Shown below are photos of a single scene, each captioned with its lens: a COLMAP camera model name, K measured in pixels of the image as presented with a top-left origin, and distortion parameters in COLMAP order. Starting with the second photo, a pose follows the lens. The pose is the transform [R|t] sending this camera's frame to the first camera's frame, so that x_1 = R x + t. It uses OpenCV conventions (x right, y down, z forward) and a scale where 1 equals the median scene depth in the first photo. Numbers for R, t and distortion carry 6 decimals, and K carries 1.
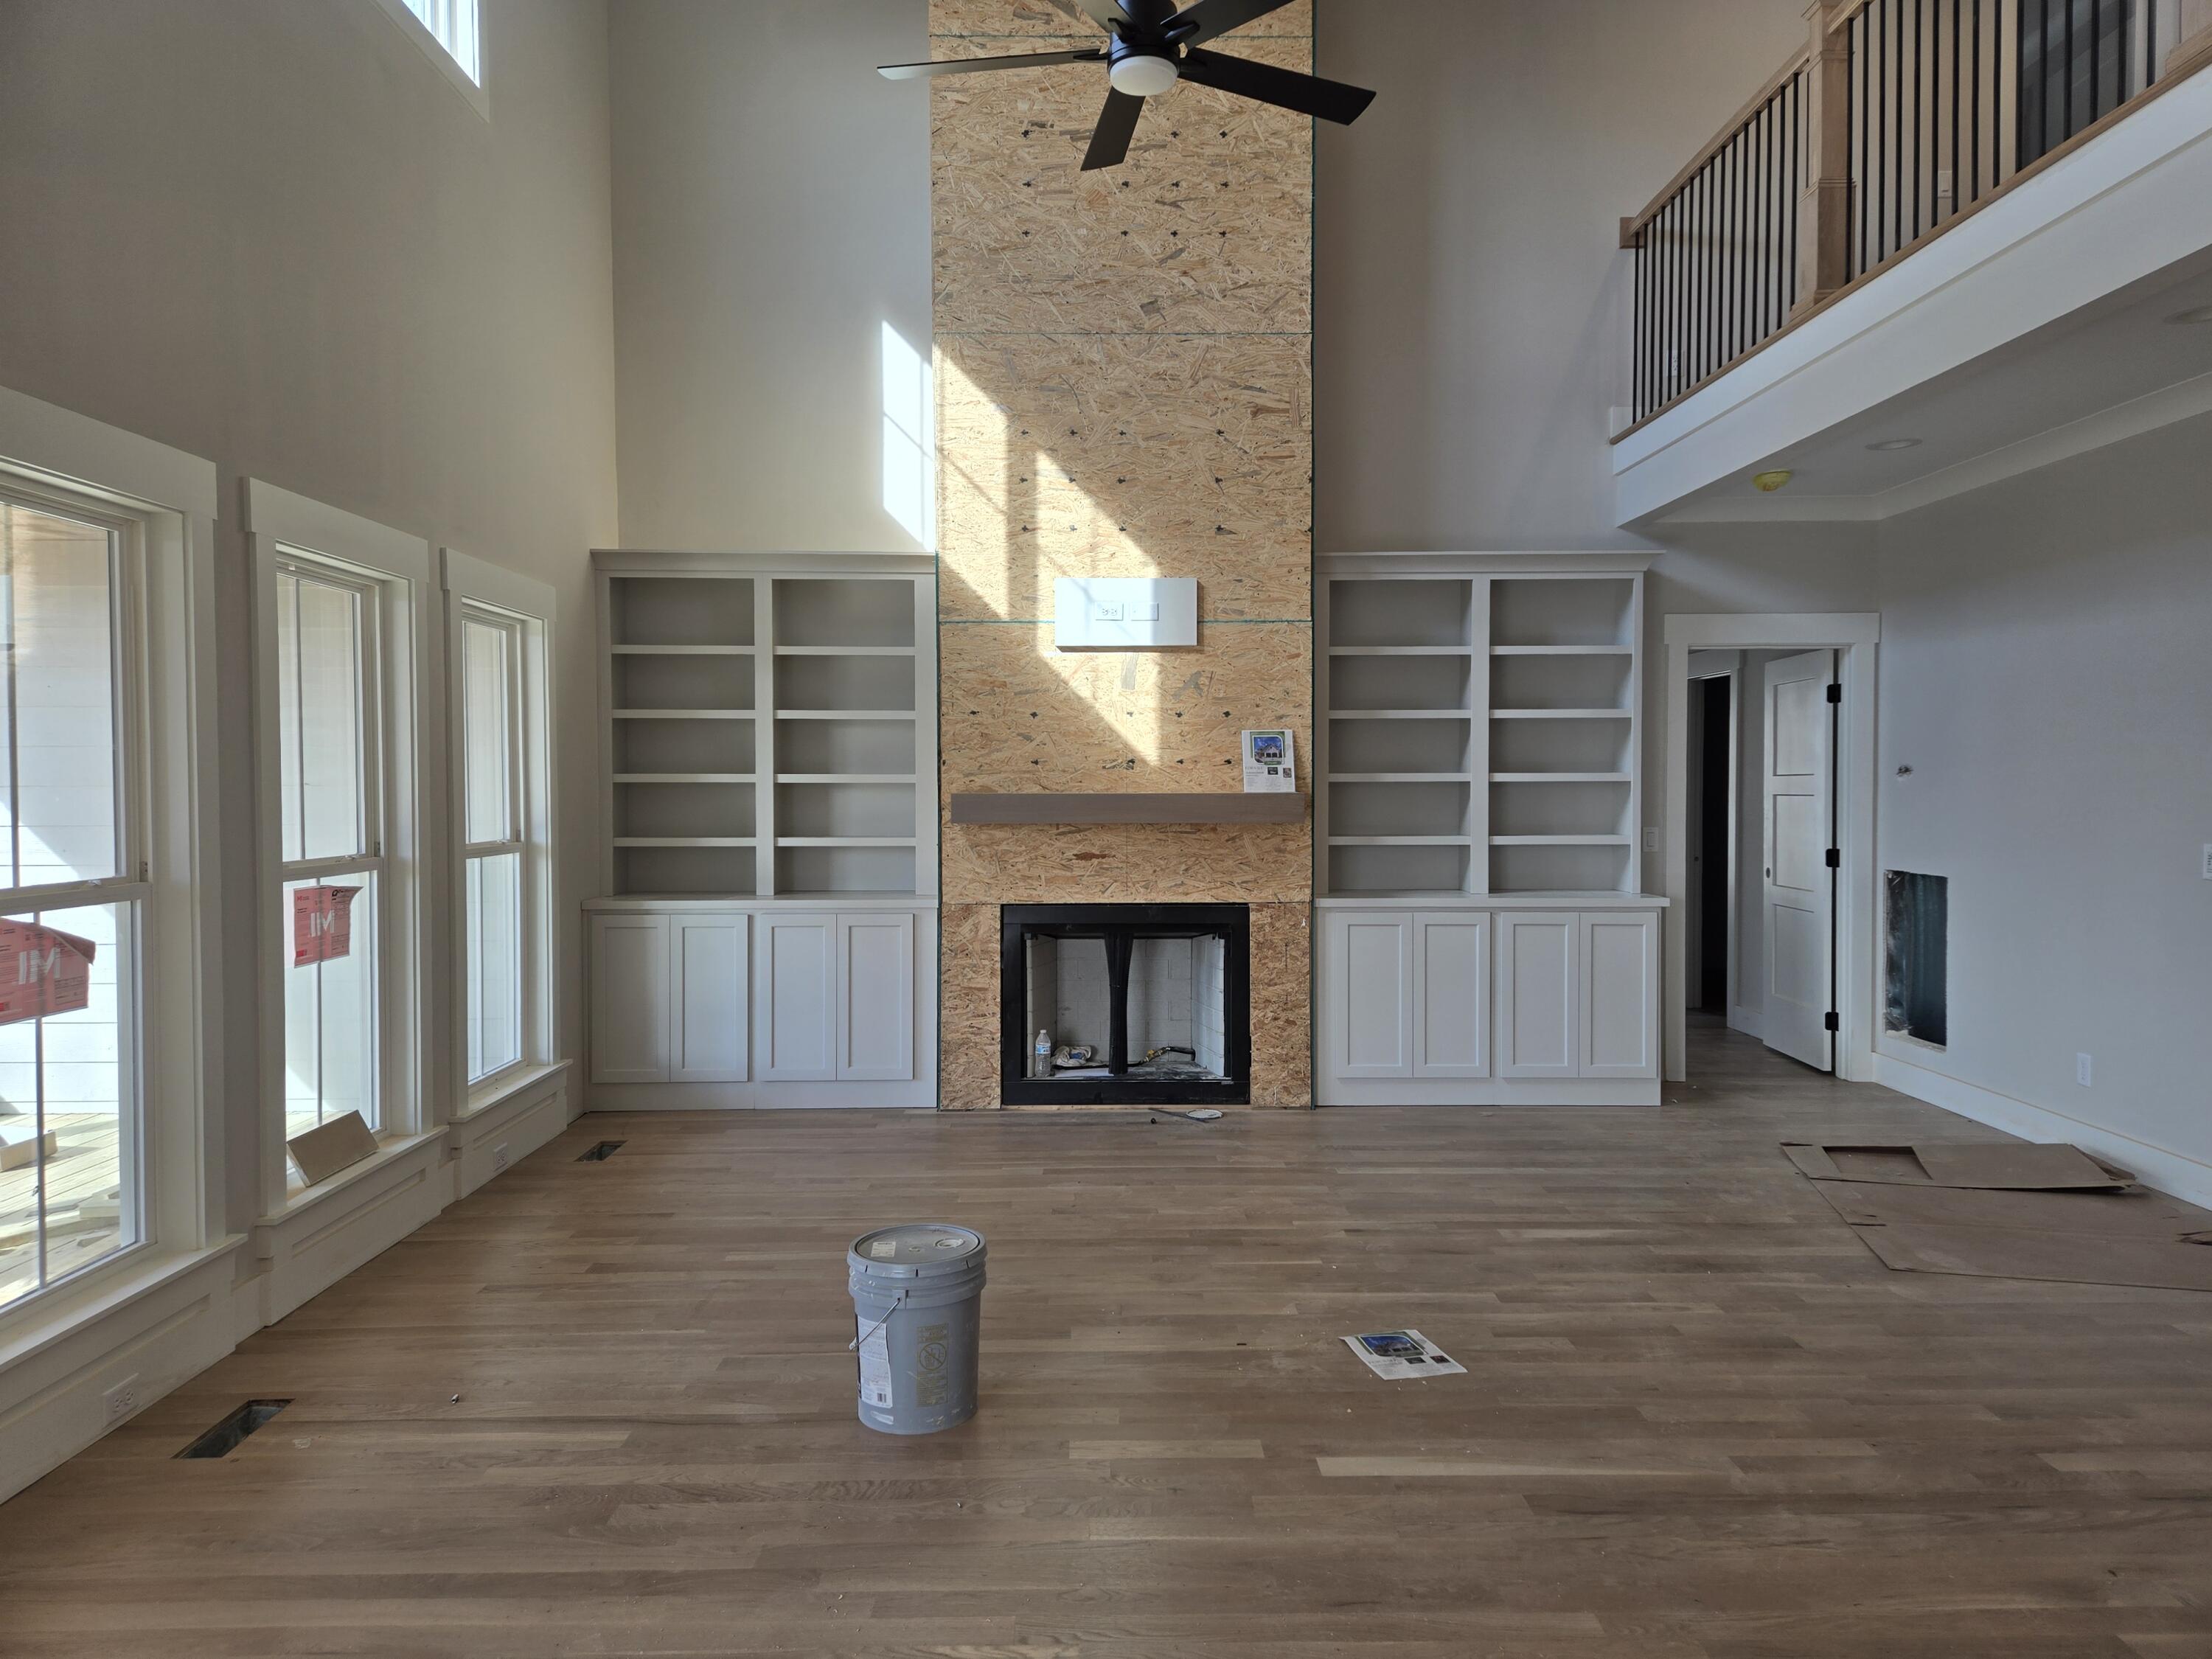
lens RADIAL K [[1486.6, 0, 1125.3], [0, 1486.6, 826.7], [0, 0, 1]] dist [0.082134, -0.062830]
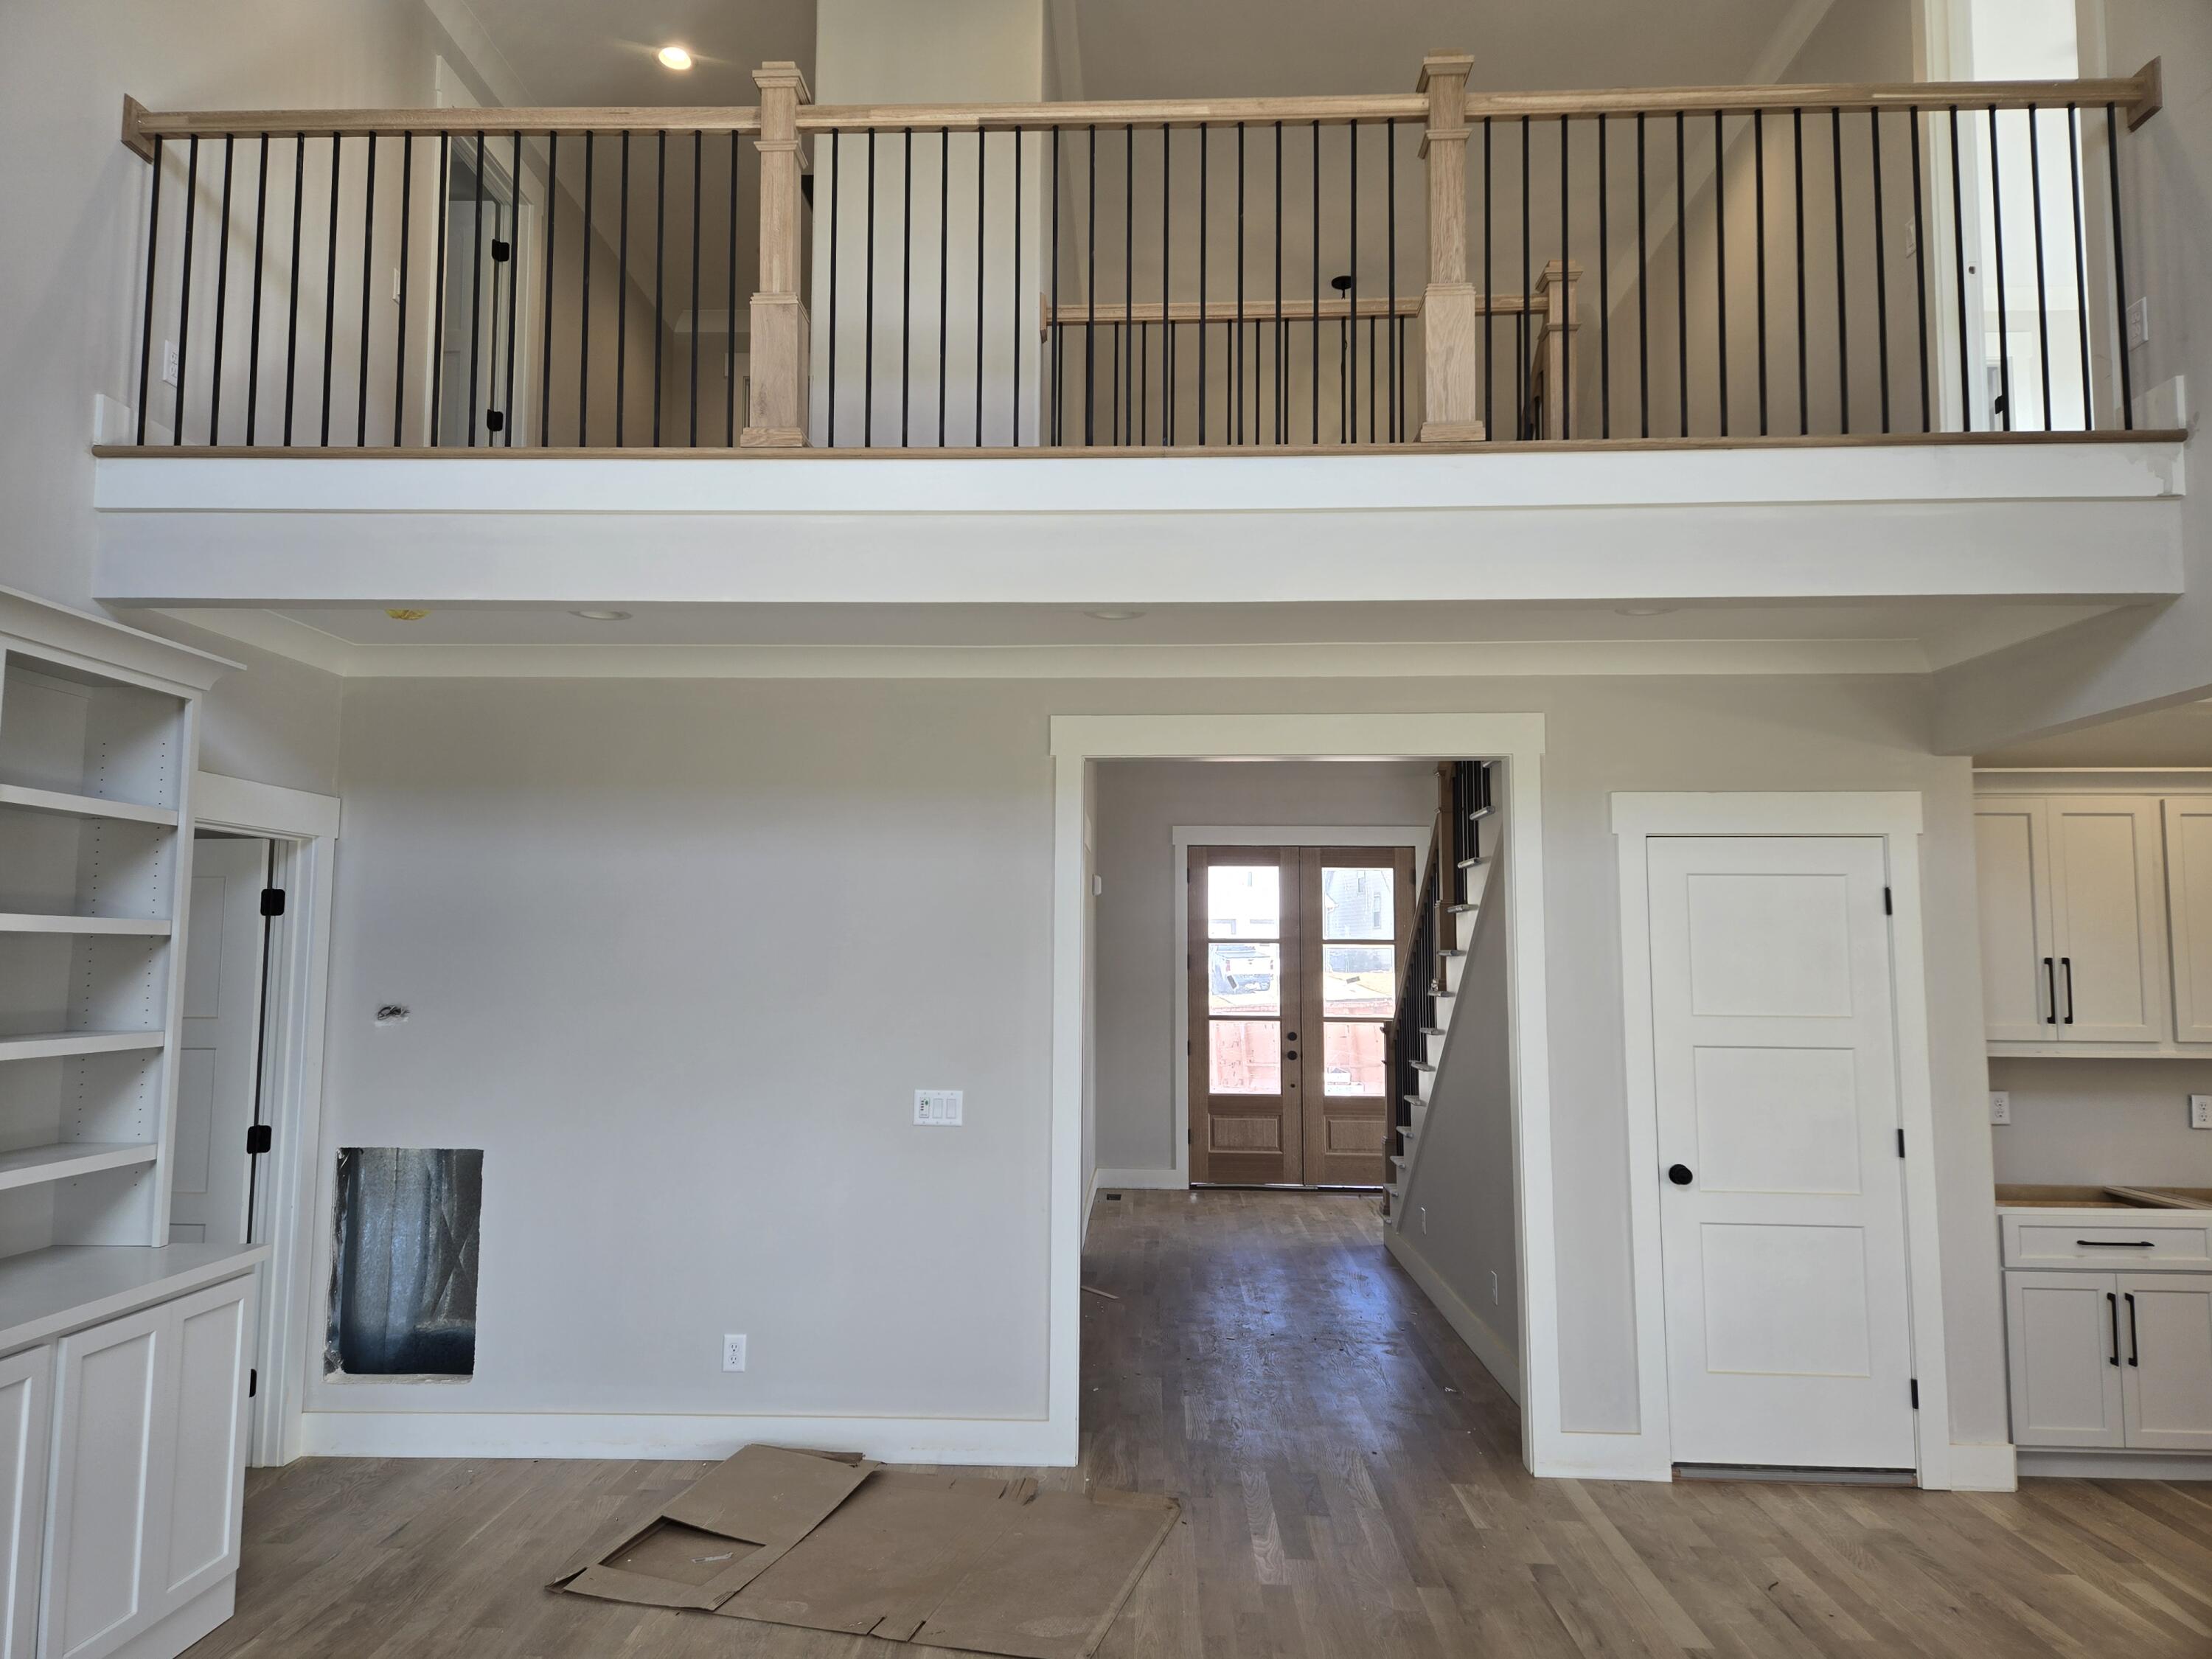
lens RADIAL K [[1486.6, 0, 1087.9], [0, 1486.6, 826.0], [0, 0, 1]] dist [0.082134, -0.062830]
pose [[0.072972, 0.091999, 0.993082, -0.403399], [0.025428, 0.995241, -0.094068, -0.092499], [-0.997010, 0.032116, 0.070286, 1.105784]]
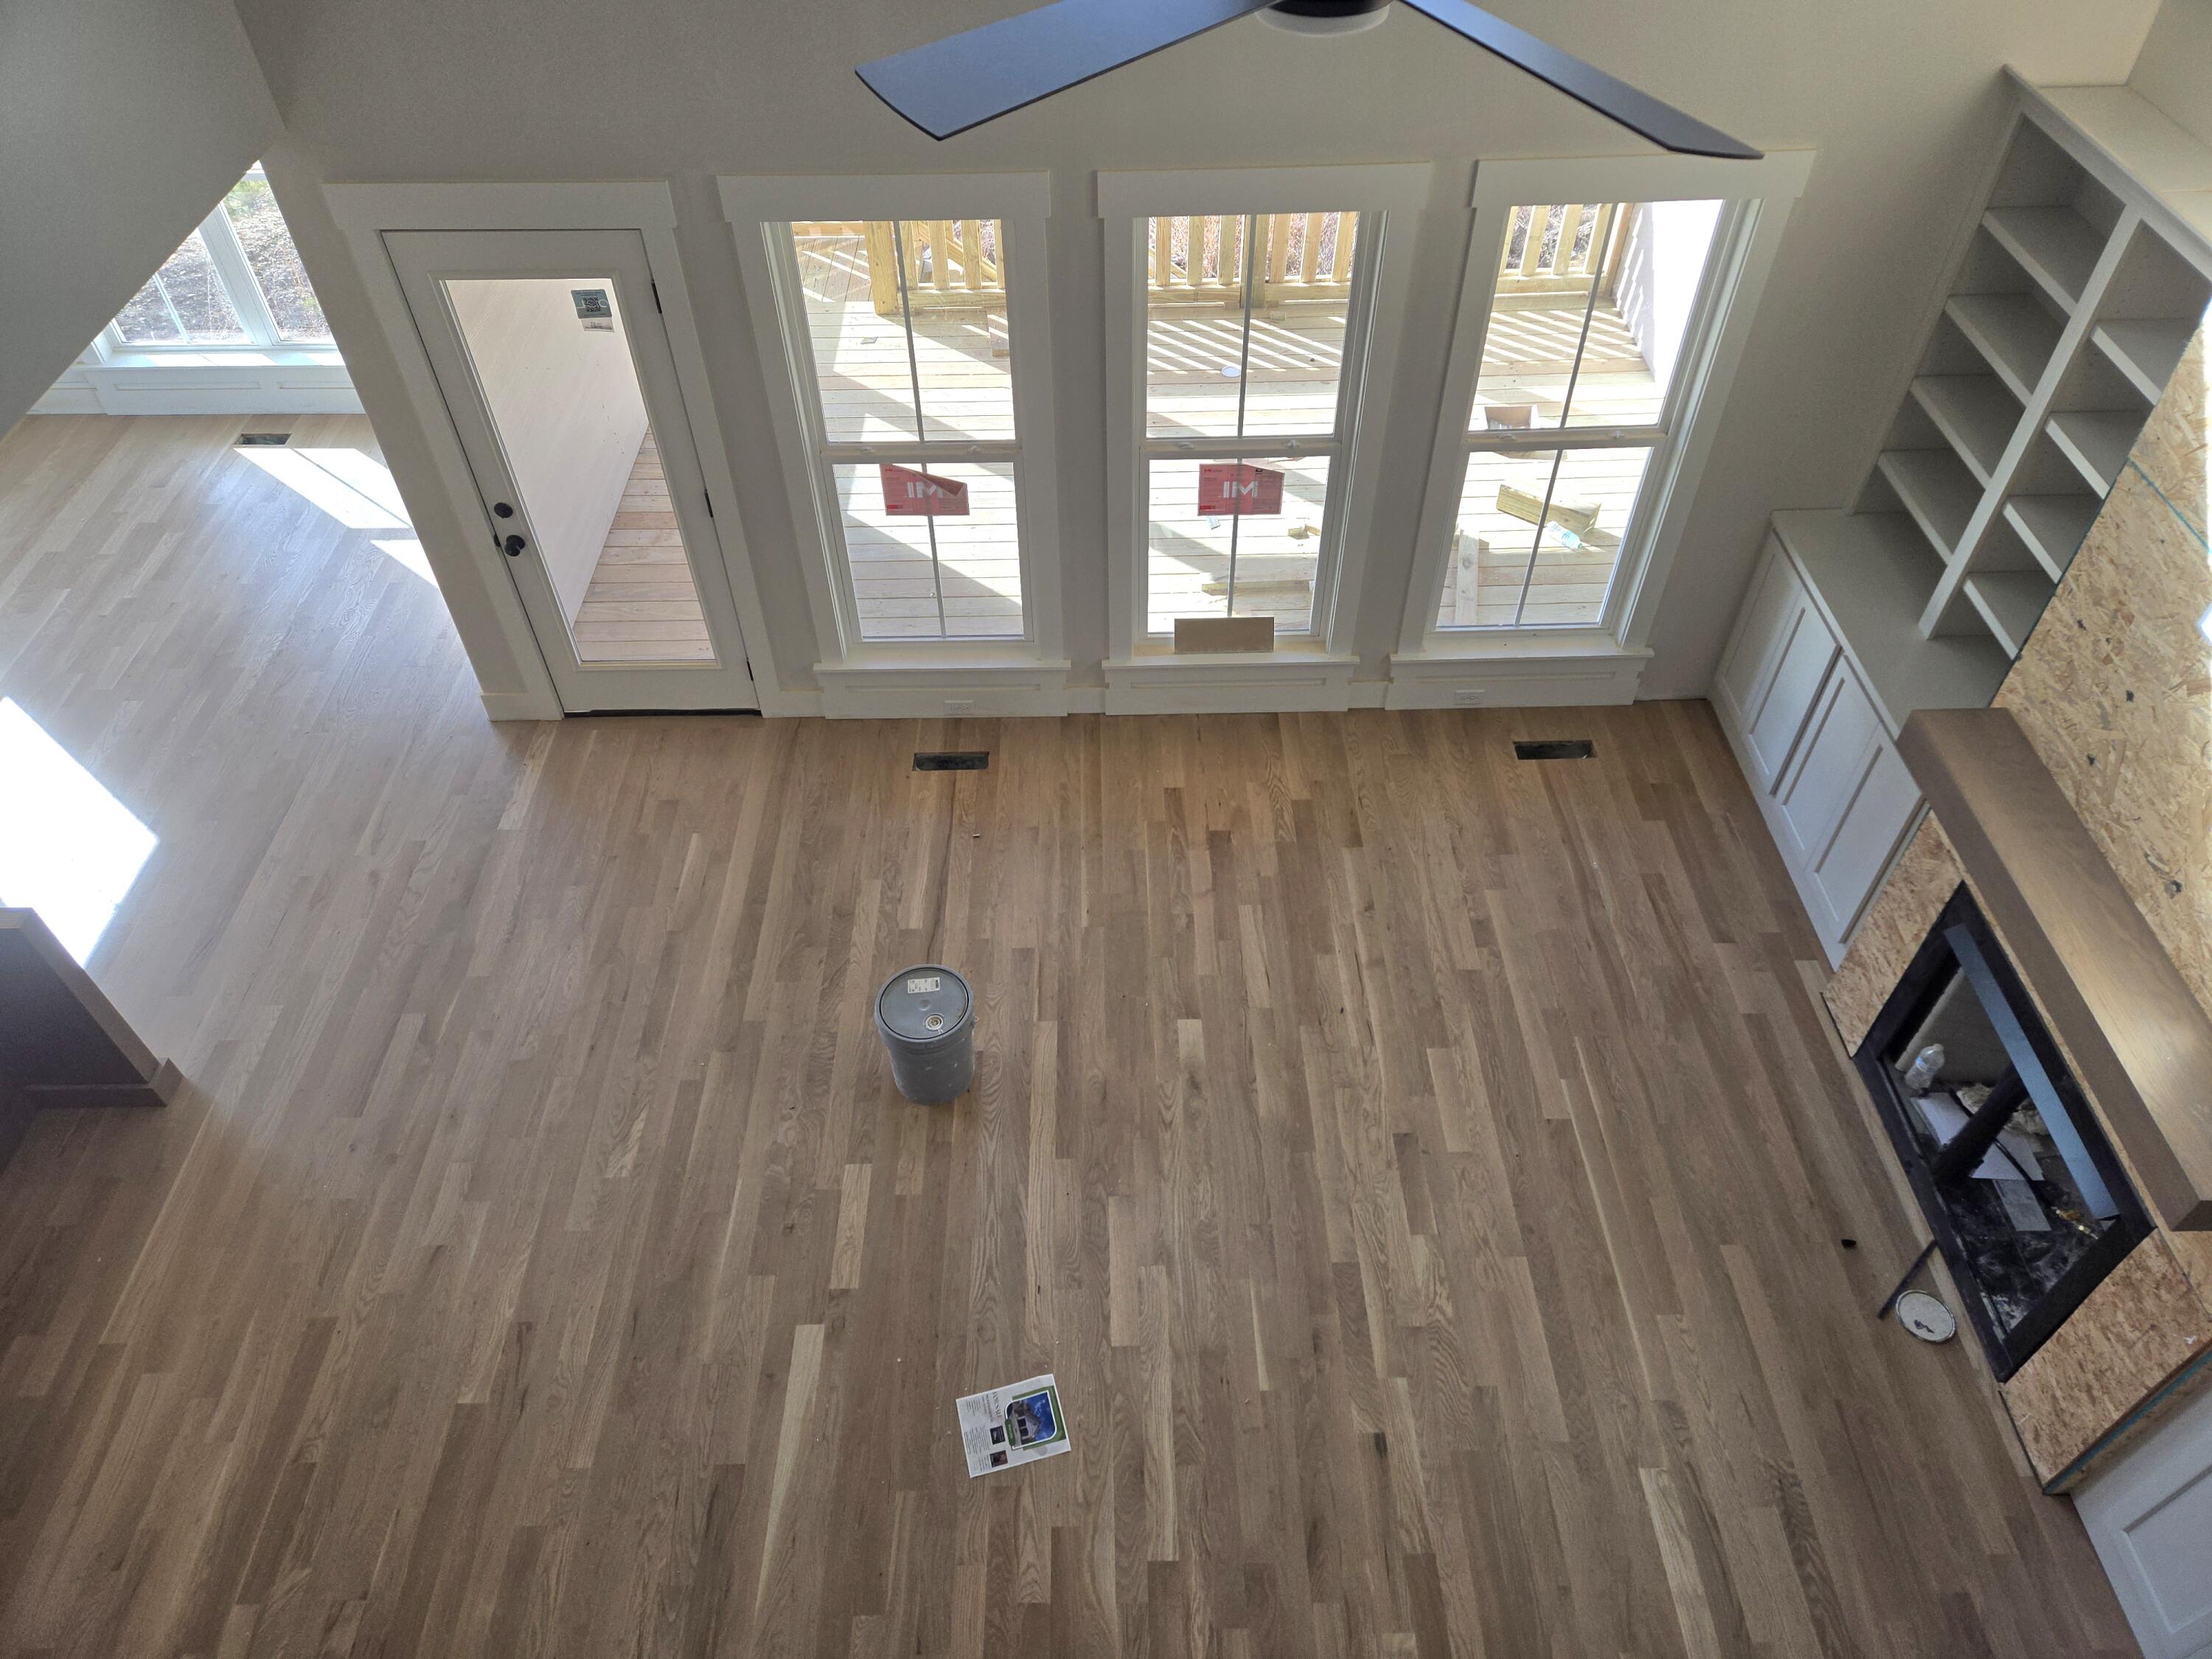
lens RADIAL K [[1486.6, 0, 1095.5], [0, 1486.6, 811.2], [0, 0, 1]] dist [0.082134, -0.062830]
pose [[-0.018383, 0.718463, -0.695322, 0.638029], [-0.010775, 0.695257, 0.718681, -0.775156], [0.999773, 0.020704, -0.005040, 1.070832]]
